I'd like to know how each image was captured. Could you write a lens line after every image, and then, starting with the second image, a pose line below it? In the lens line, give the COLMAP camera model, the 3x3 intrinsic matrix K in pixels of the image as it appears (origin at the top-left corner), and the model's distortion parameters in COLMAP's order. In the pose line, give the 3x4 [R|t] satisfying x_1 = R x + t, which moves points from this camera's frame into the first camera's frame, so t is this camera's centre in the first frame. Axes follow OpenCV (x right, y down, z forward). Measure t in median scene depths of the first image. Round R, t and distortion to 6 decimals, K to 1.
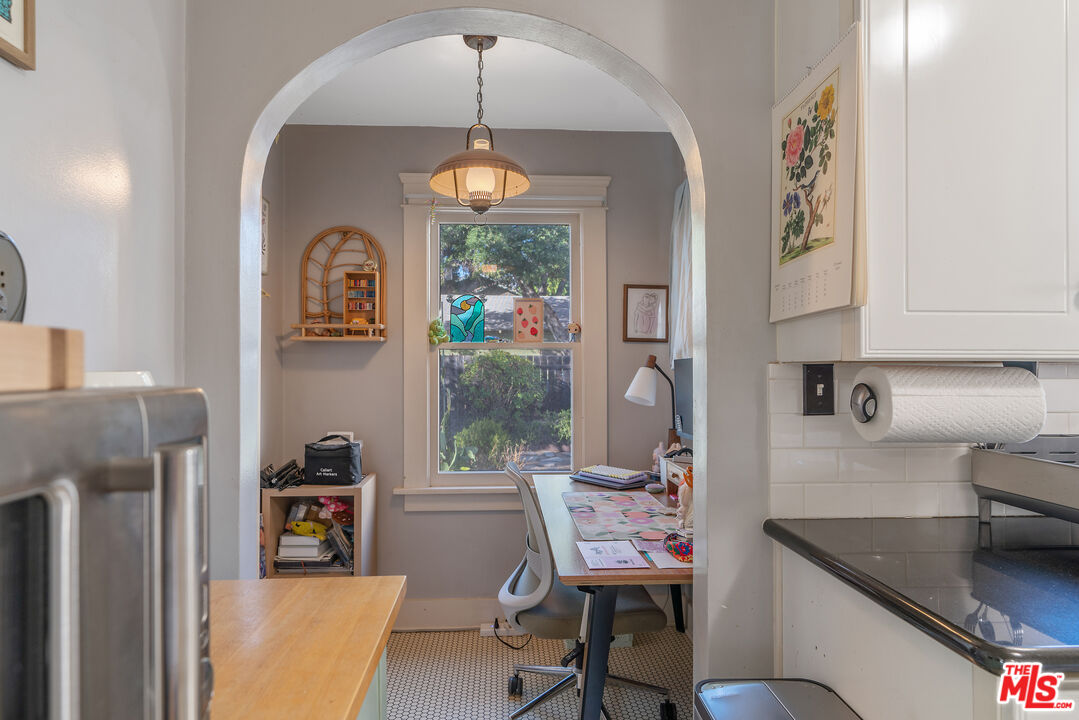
lens RADIAL K [[608.4, 0, 537.2], [0, 608.4, 360.3], [0, 0, 1]] dist [0.002854, -0.000606]
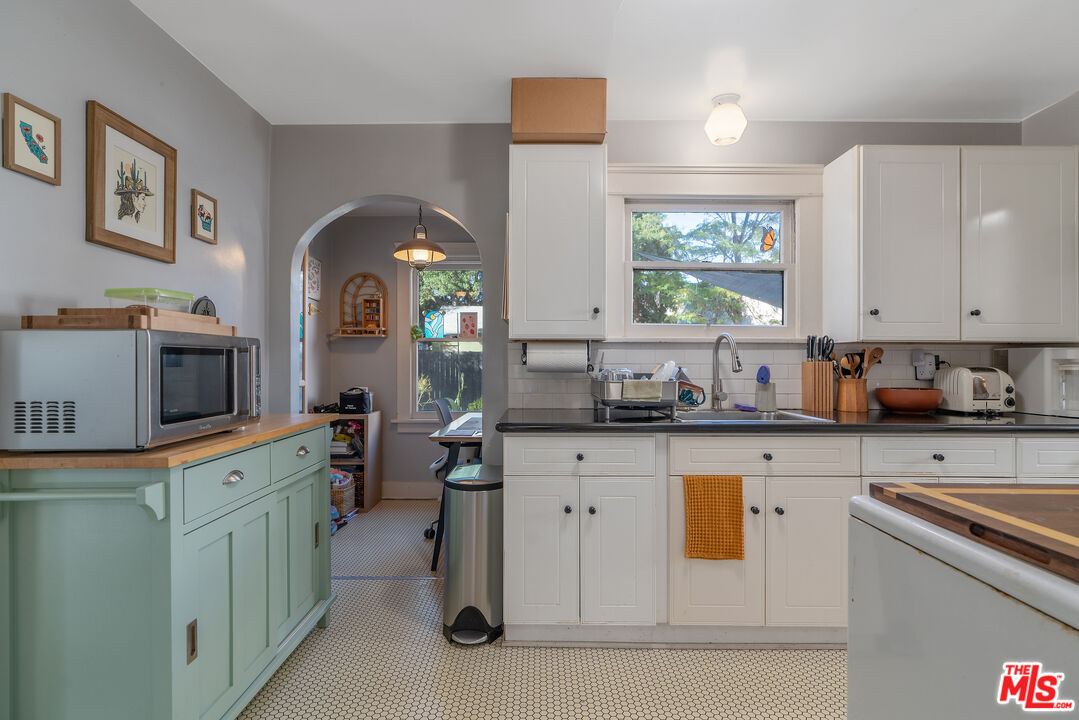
lens RADIAL K [[481.0, 0, 539.9], [0, 481.0, 361.6], [0, 0, 1]] dist [0.000275, -0.000111]
pose [[0.998836, 0.003776, -0.048095, 0.277253], [-0.003373, 0.999959, 0.008450, 0.027466], [0.048125, -0.008278, 0.998807, -0.404275]]
